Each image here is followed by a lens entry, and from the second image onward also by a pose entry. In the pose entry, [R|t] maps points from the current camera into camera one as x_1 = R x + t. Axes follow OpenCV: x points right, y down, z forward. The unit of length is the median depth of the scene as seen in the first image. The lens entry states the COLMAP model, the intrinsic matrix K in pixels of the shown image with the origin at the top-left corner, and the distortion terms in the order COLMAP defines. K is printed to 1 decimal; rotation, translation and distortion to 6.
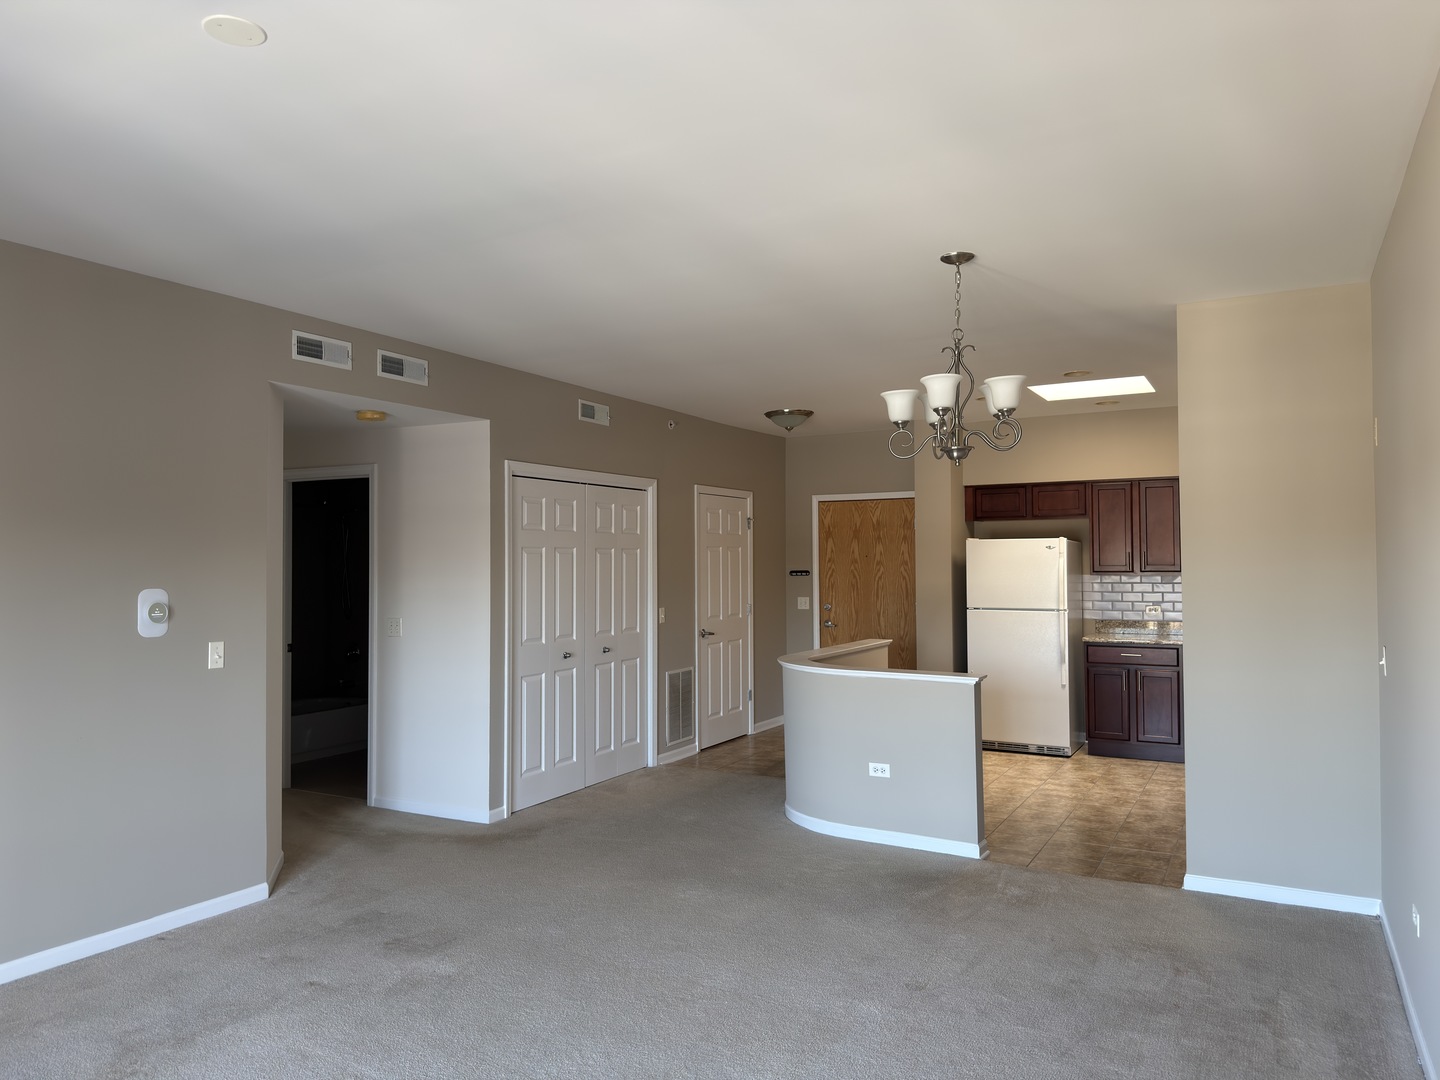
lens RADIAL K [[1005.2, 0, 720.5], [0, 1005.2, 570.5], [0, 0, 1]] dist [0.263554, -0.000224]
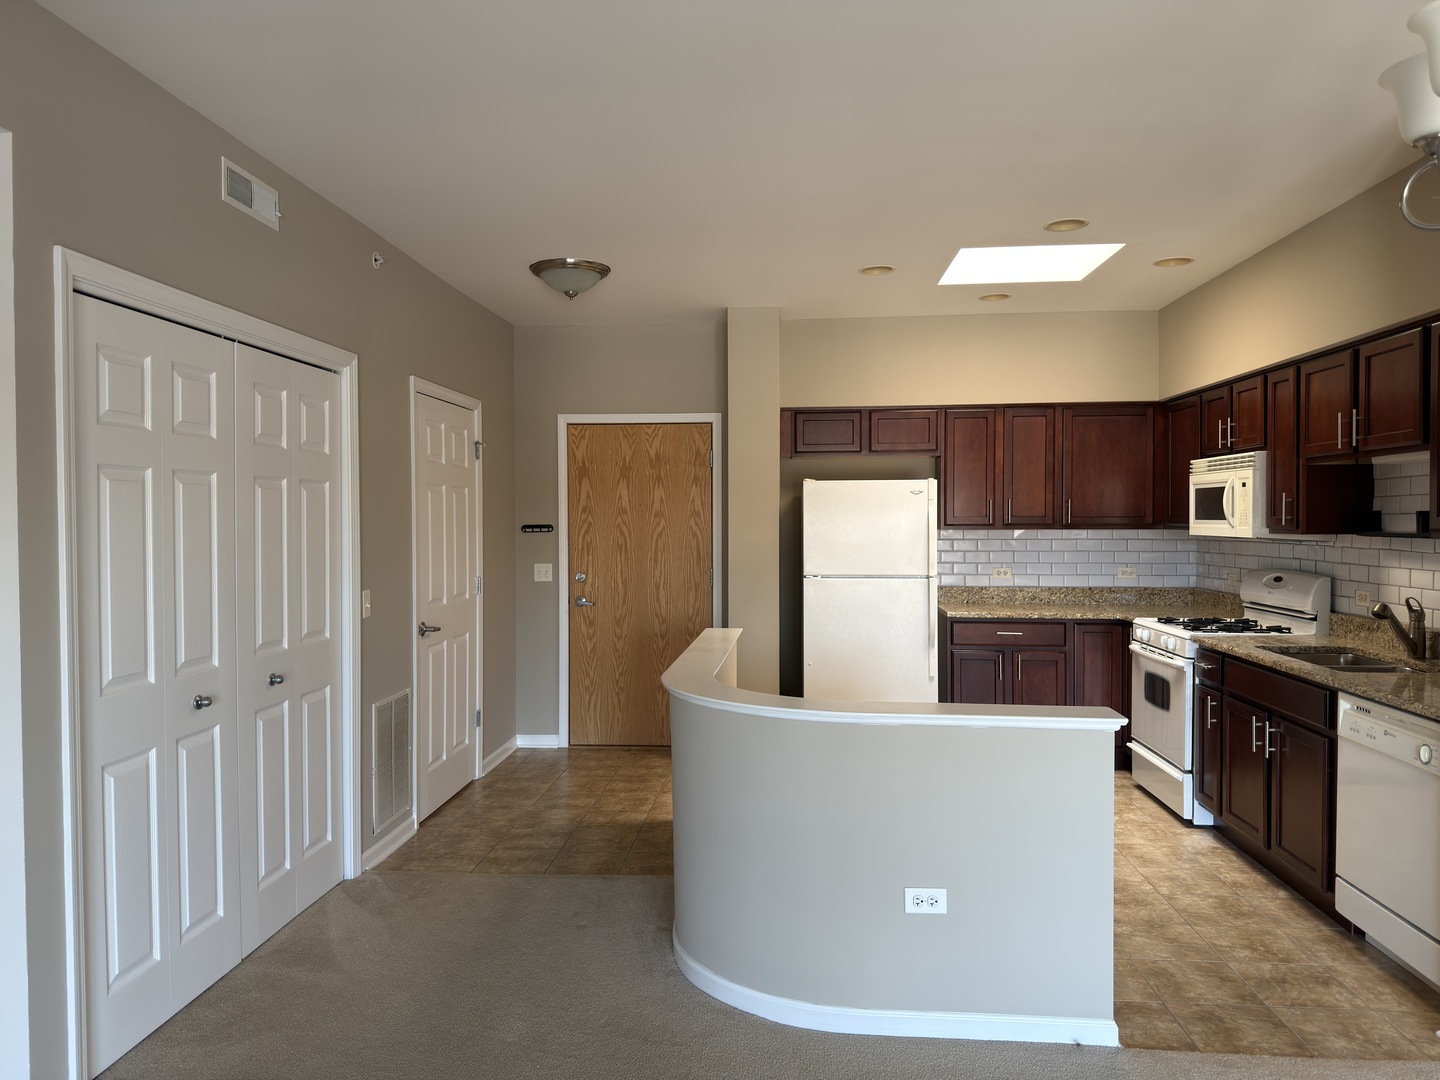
lens RADIAL K [[1135.6, 0, 809.6], [0, 1135.6, 556.3], [0, 0, 1]] dist [0.132344, -0.164538]
pose [[0.918771, -0.011698, 0.394617, -0.074602], [0.001640, 0.999665, 0.025814, 0.002111], [-0.394787, -0.023070, 0.918483, 0.281759]]
